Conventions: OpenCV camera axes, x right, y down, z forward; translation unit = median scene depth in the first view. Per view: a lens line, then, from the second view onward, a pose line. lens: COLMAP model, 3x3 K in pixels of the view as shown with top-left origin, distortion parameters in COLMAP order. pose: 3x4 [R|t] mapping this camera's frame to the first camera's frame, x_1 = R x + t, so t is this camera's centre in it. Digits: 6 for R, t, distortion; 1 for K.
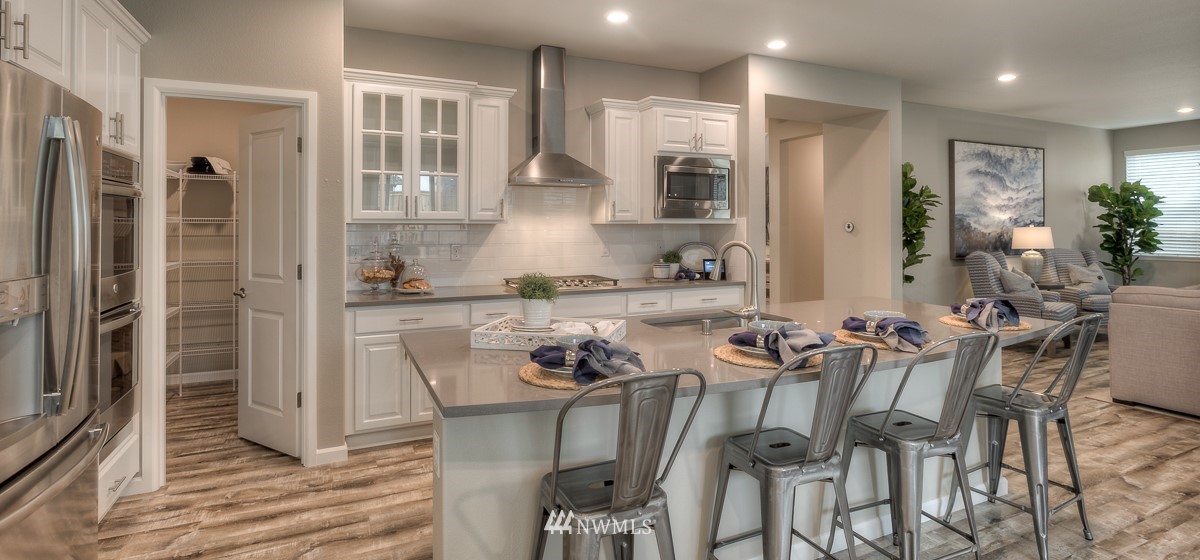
lens RADIAL K [[556.6, 0, 603.3], [0, 556.6, 217.6], [0, 0, 1]] dist [-0.010181, 0.002077]
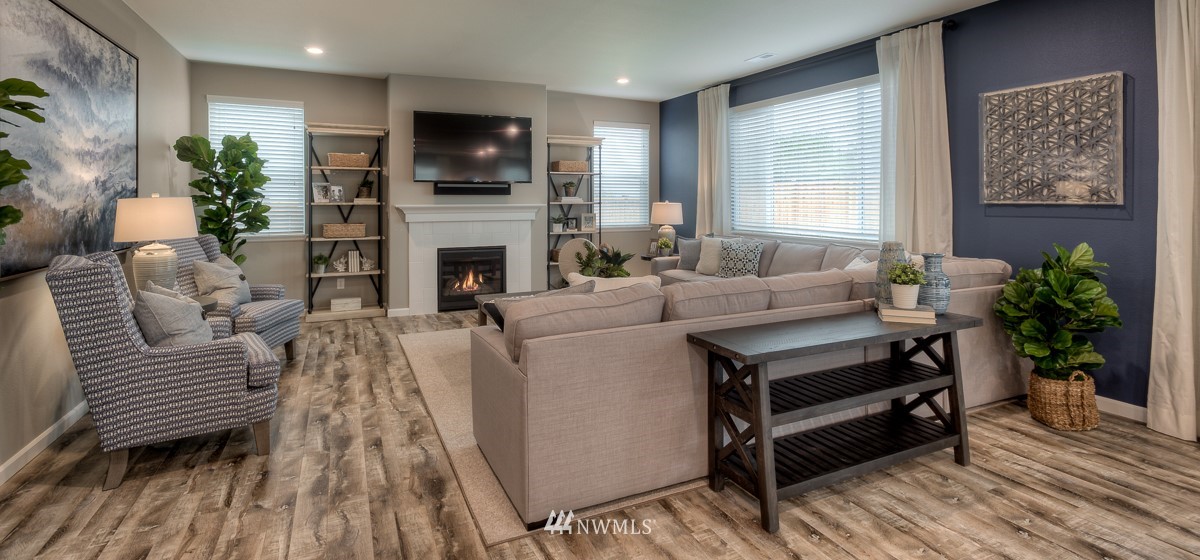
lens RADIAL K [[556.6, 0, 621.0], [0, 556.6, 202.5], [0, 0, 1]] dist [-0.010181, 0.002077]
pose [[-0.020165, -0.006307, 0.999777, 0.238247], [-0.011637, 0.999914, 0.006073, 0.012856], [-0.999729, -0.011512, -0.020237, 0.549017]]
